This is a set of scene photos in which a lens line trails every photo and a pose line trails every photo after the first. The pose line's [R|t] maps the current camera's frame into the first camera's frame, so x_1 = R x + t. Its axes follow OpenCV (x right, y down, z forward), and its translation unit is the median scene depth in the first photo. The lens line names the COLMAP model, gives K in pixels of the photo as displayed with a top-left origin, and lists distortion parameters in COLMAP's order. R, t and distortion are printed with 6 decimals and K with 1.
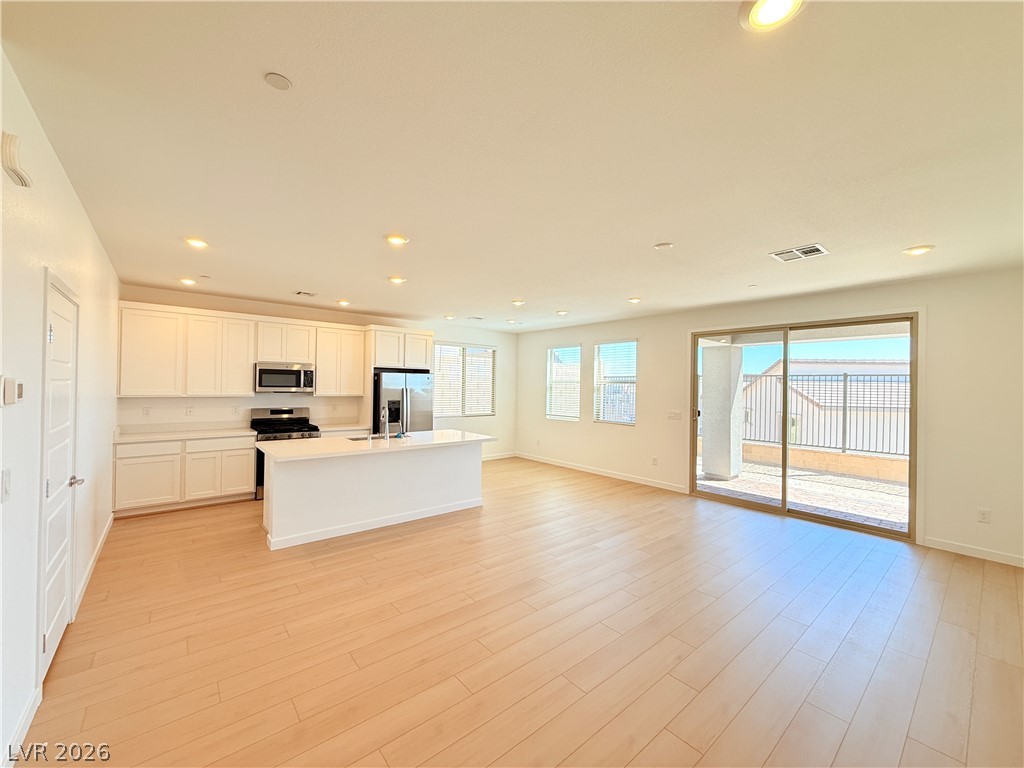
lens RADIAL K [[409.0, 0, 511.5], [0, 409.0, 382.2], [0, 0, 1]] dist [0.000492, 0.000874]
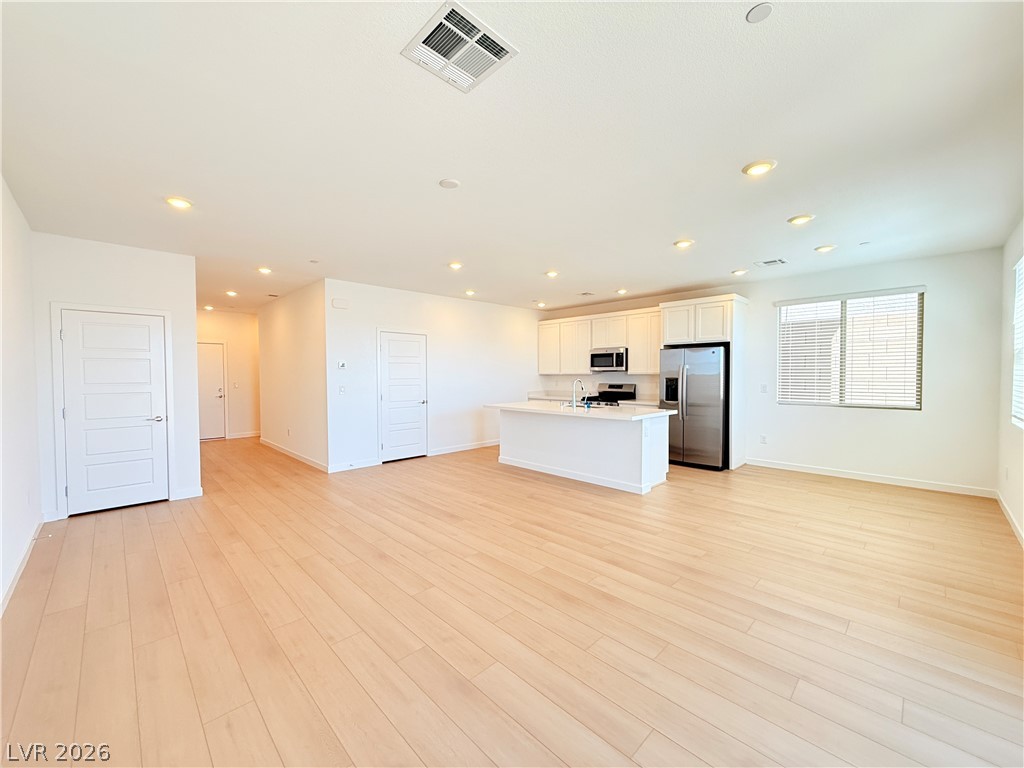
lens RADIAL K [[409.0, 0, 511.6], [0, 409.0, 383.8], [0, 0, 1]] dist [0.000492, 0.000874]
pose [[0.077542, 0.010426, -0.996935, 0.687621], [0.016418, 0.999796, 0.011733, 0.043795], [0.996854, -0.017277, 0.077355, 0.583716]]
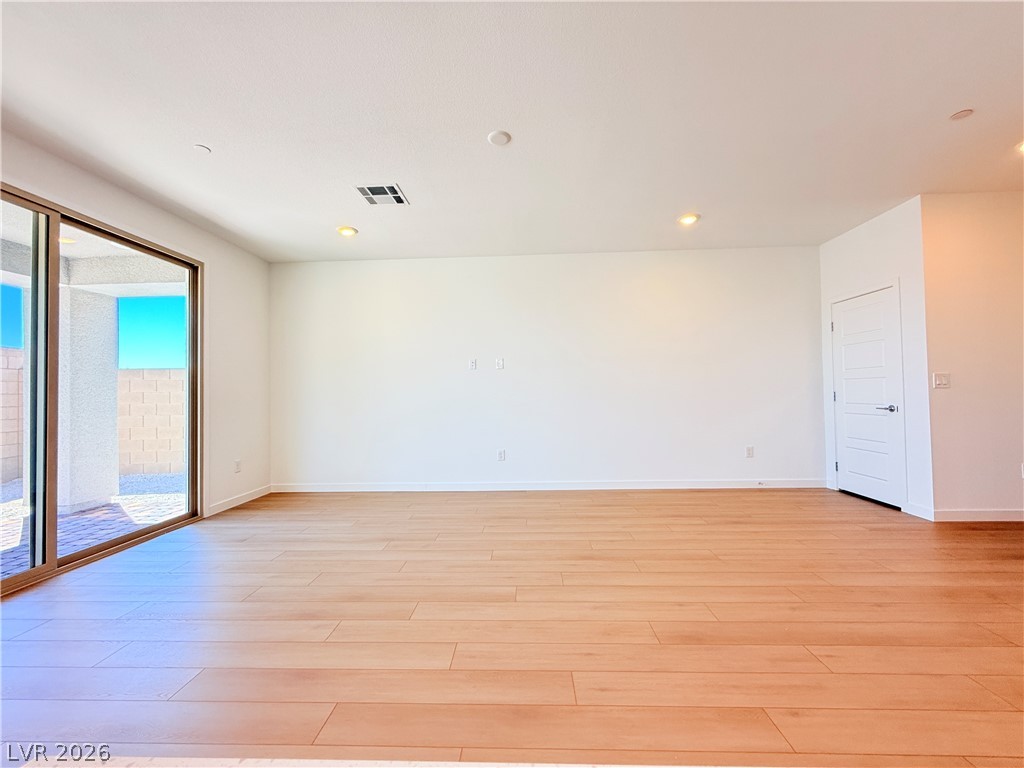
lens RADIAL K [[409.0, 0, 510.7], [0, 409.0, 382.1], [0, 0, 1]] dist [0.000492, 0.000874]
pose [[-0.739843, 0.013372, 0.672646, -0.088141], [-0.002205, 0.999749, -0.022300, 0.079901], [-0.672776, -0.017981, -0.739628, 0.857158]]
